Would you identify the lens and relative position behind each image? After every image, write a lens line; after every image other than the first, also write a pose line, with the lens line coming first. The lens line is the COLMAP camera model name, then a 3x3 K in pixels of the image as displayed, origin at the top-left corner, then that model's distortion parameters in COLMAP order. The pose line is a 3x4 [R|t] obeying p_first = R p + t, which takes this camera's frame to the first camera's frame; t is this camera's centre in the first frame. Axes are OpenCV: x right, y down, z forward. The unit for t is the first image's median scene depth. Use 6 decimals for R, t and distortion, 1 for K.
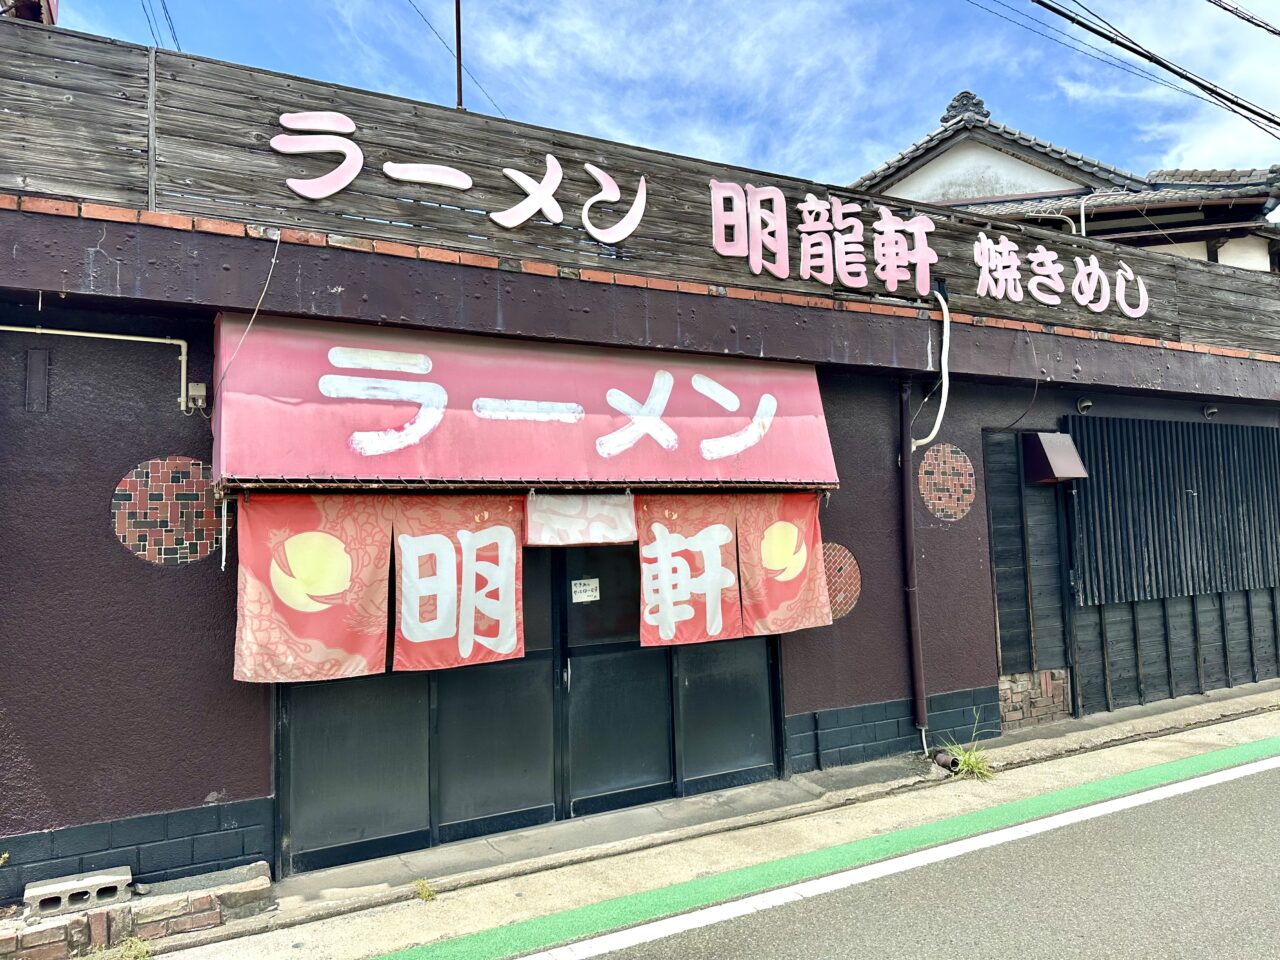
lens RADIAL K [[898.2, 0, 645.0], [0, 898.2, 469.0], [0, 0, 1]] dist [0.023170, -0.019466]
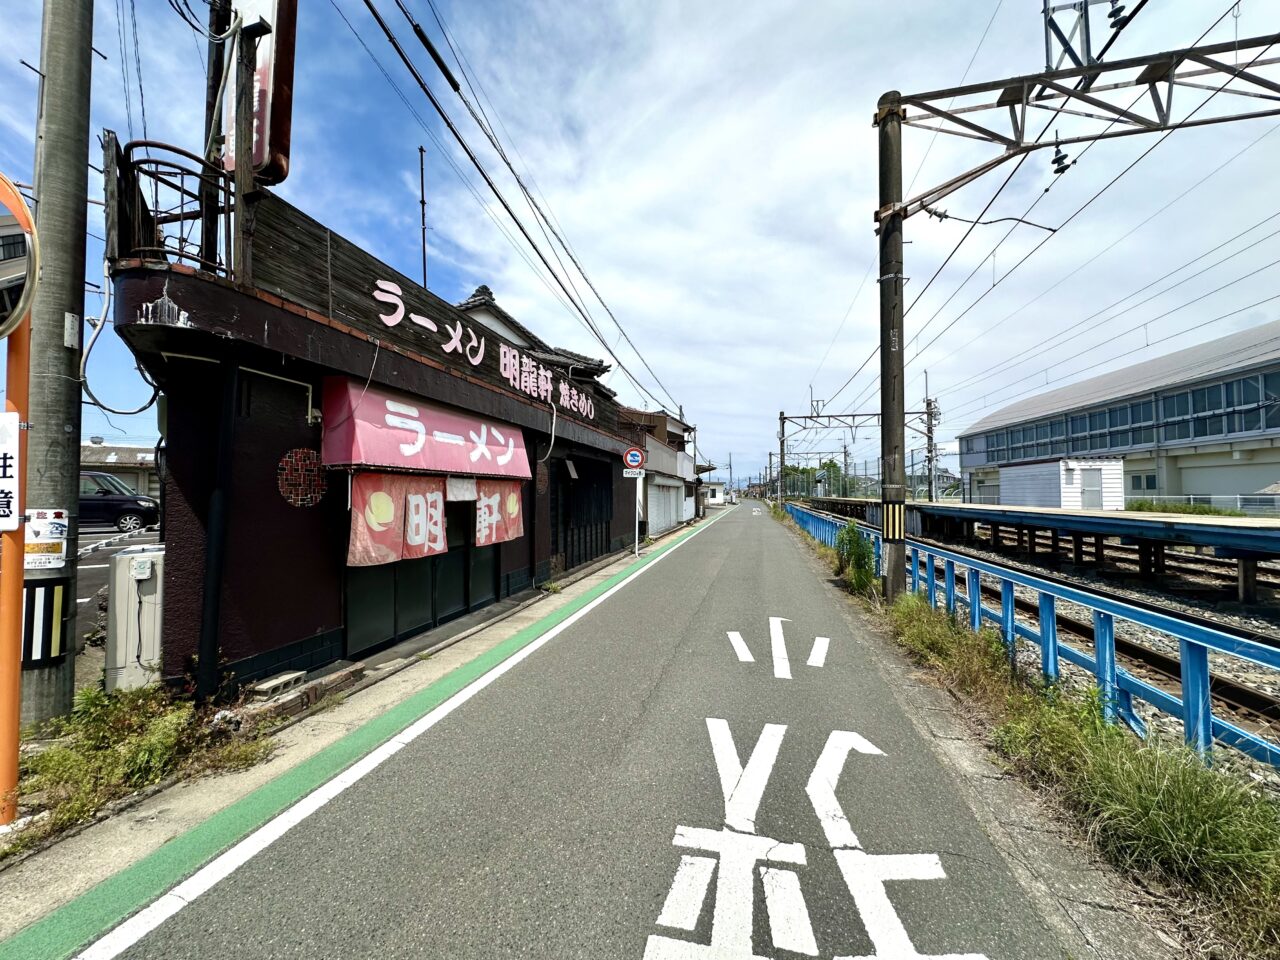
lens RADIAL K [[516.7, 0, 635.5], [0, 516.7, 484.7], [0, 0, 1]] dist [-0.027227, 0.000150]
pose [[0.660610, 0.040272, 0.749648, -0.715860], [-0.070836, 0.997449, 0.008839, 0.002371], [-0.747380, -0.058941, 0.661777, -0.154088]]
